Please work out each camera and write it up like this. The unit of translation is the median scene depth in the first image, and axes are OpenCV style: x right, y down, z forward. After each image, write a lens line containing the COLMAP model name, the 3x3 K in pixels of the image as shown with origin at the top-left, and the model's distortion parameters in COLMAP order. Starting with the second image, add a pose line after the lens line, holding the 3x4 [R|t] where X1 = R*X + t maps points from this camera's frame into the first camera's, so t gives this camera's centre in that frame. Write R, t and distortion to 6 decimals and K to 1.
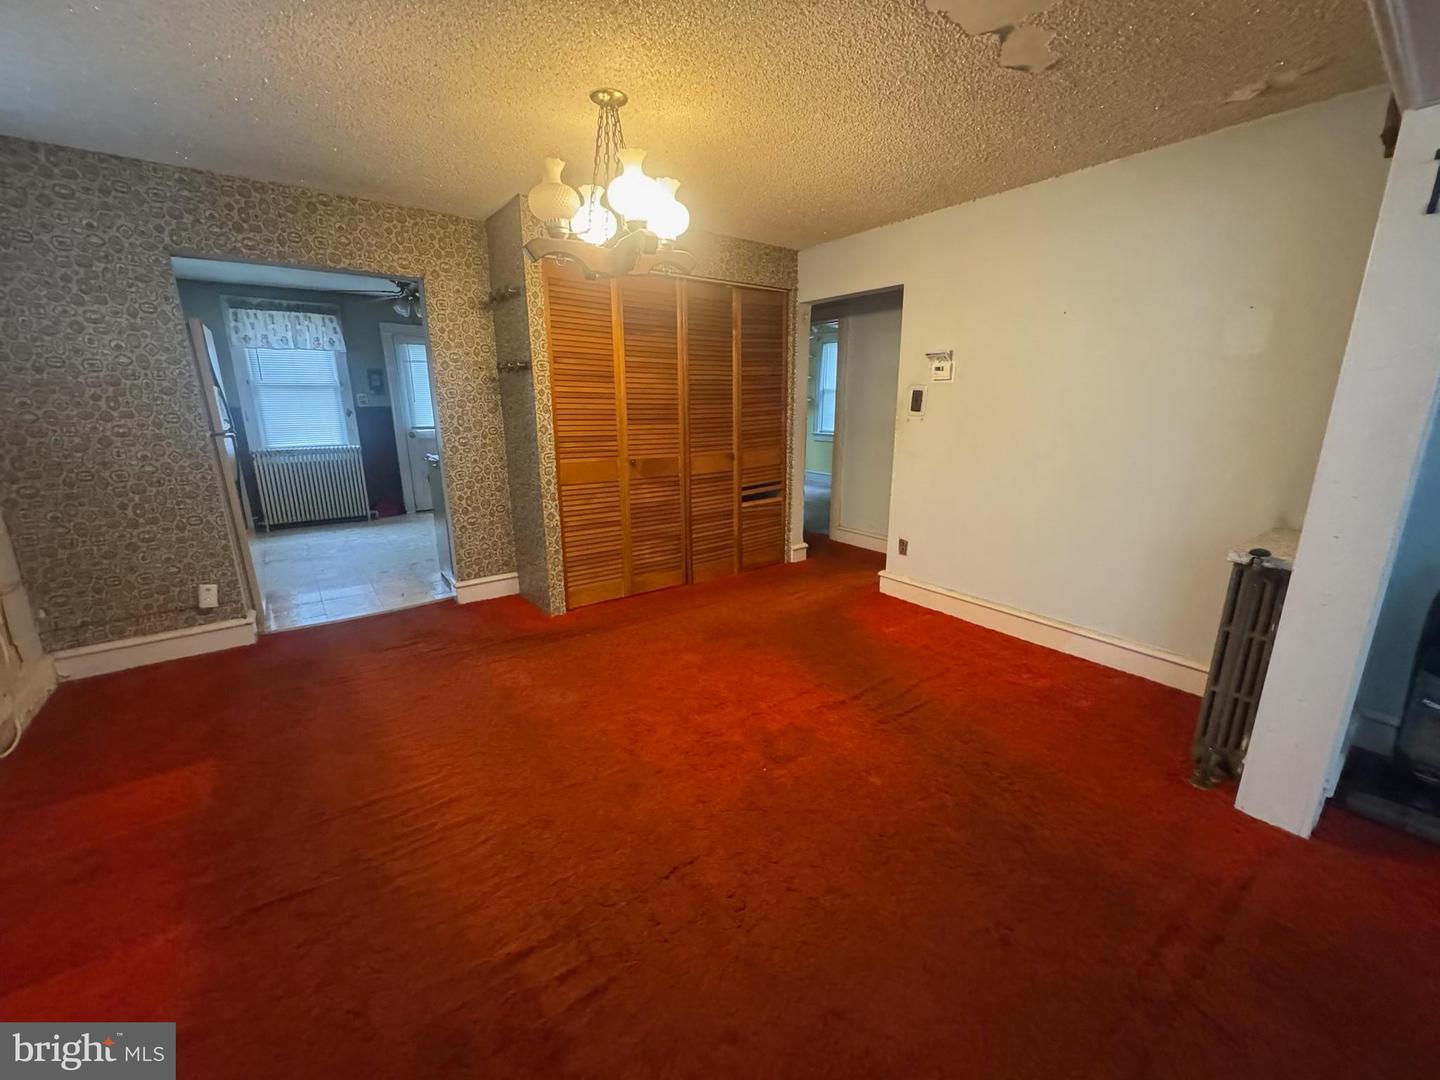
lens RADIAL K [[574.7, 0, 720.0], [0, 574.7, 540.0], [0, 0, 1]] dist [0.000383, 0.000004]
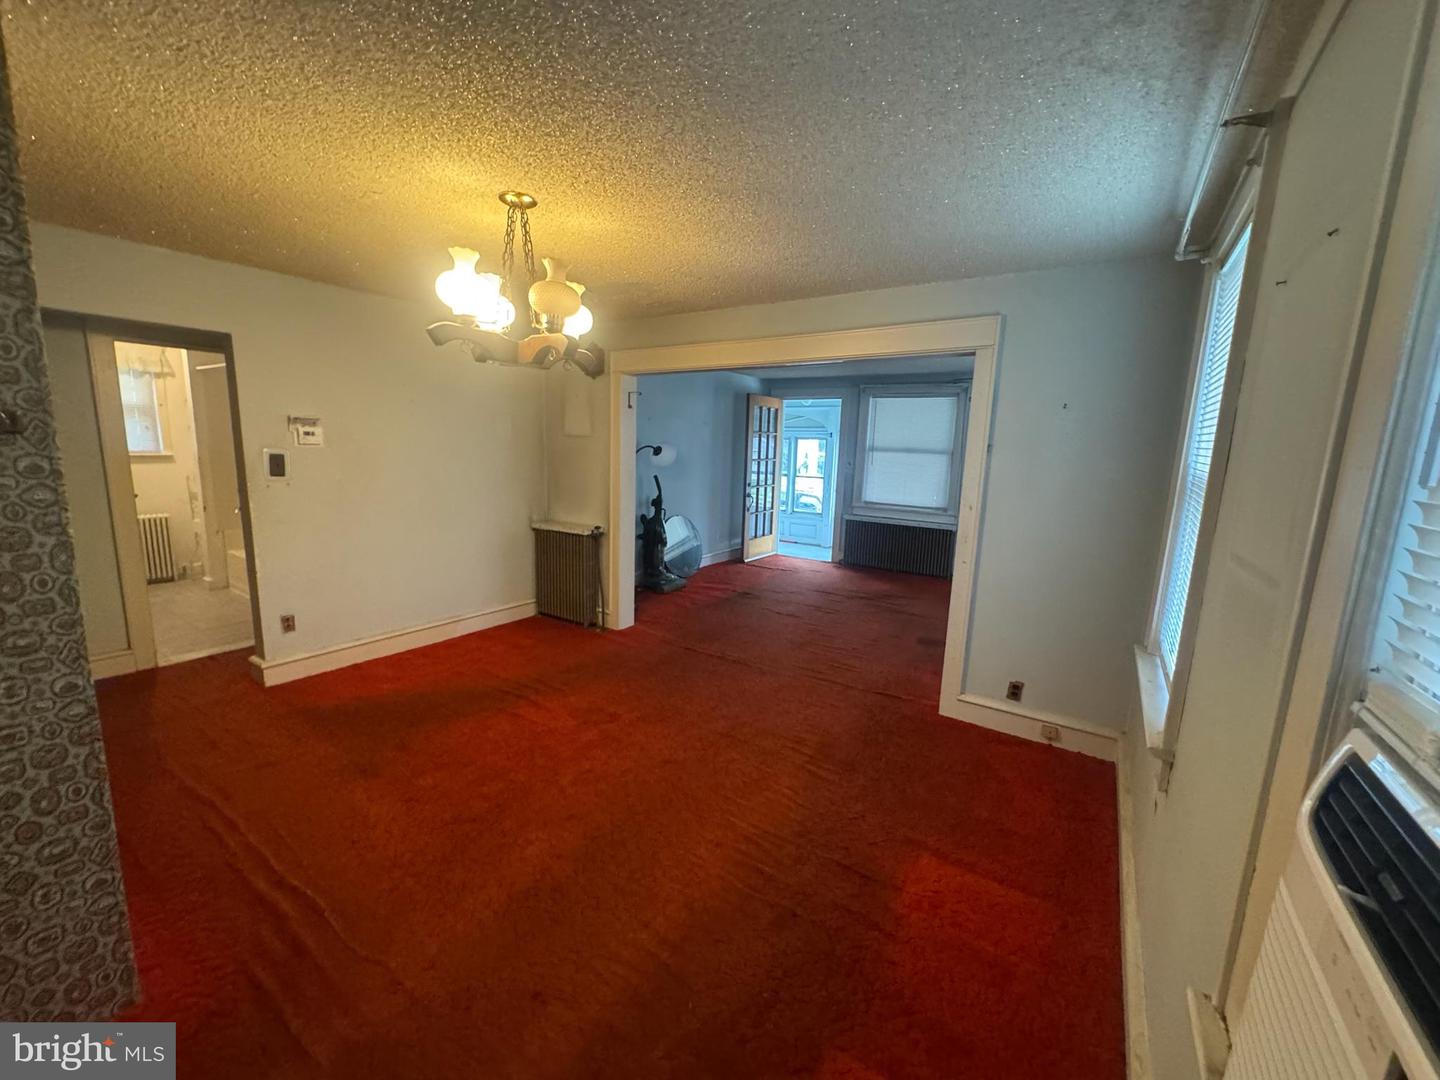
lens RADIAL K [[574.7, 0, 720.0], [0, 574.7, 540.0], [0, 0, 1]] dist [0.000383, 0.000004]
pose [[-0.329192, -0.169559, 0.928915, -0.709568], [0.192938, 0.950913, 0.241949, -0.197035], [-0.924342, 0.258871, -0.280319, 0.581711]]
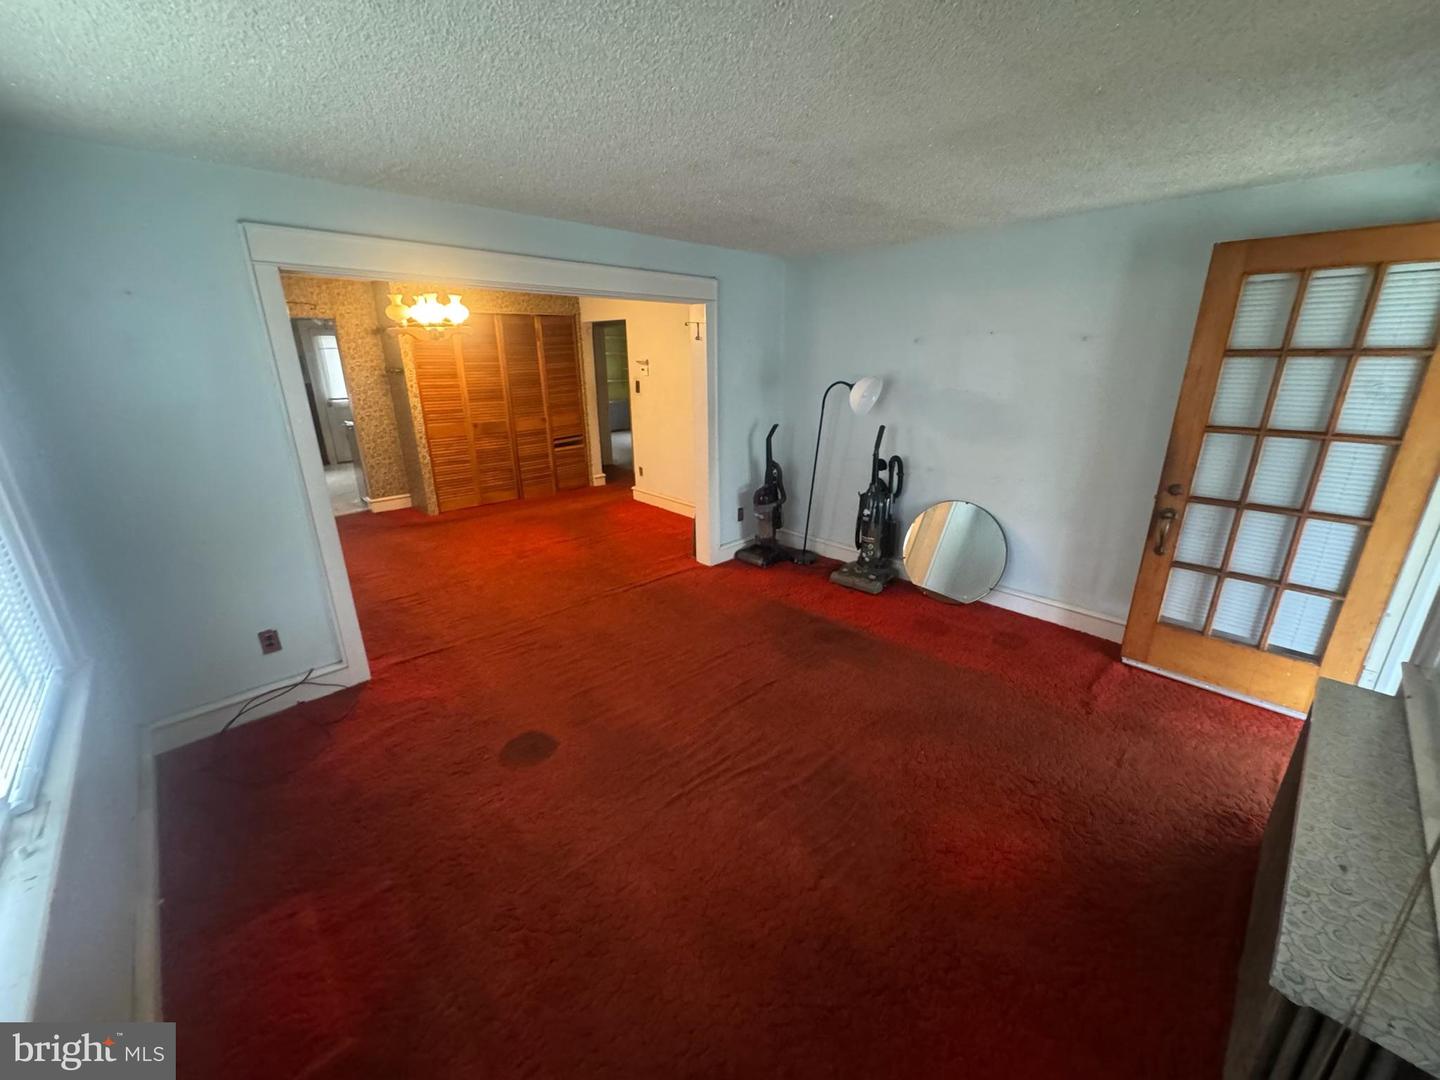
lens RADIAL K [[574.7, 0, 720.0], [0, 574.7, 540.0], [0, 0, 1]] dist [0.000383, 0.000004]
pose [[0.993967, -0.039328, 0.102386, 0.363118], [0.031187, 0.996312, 0.079932, 0.086053], [-0.105152, -0.076257, 0.991528, -0.746632]]
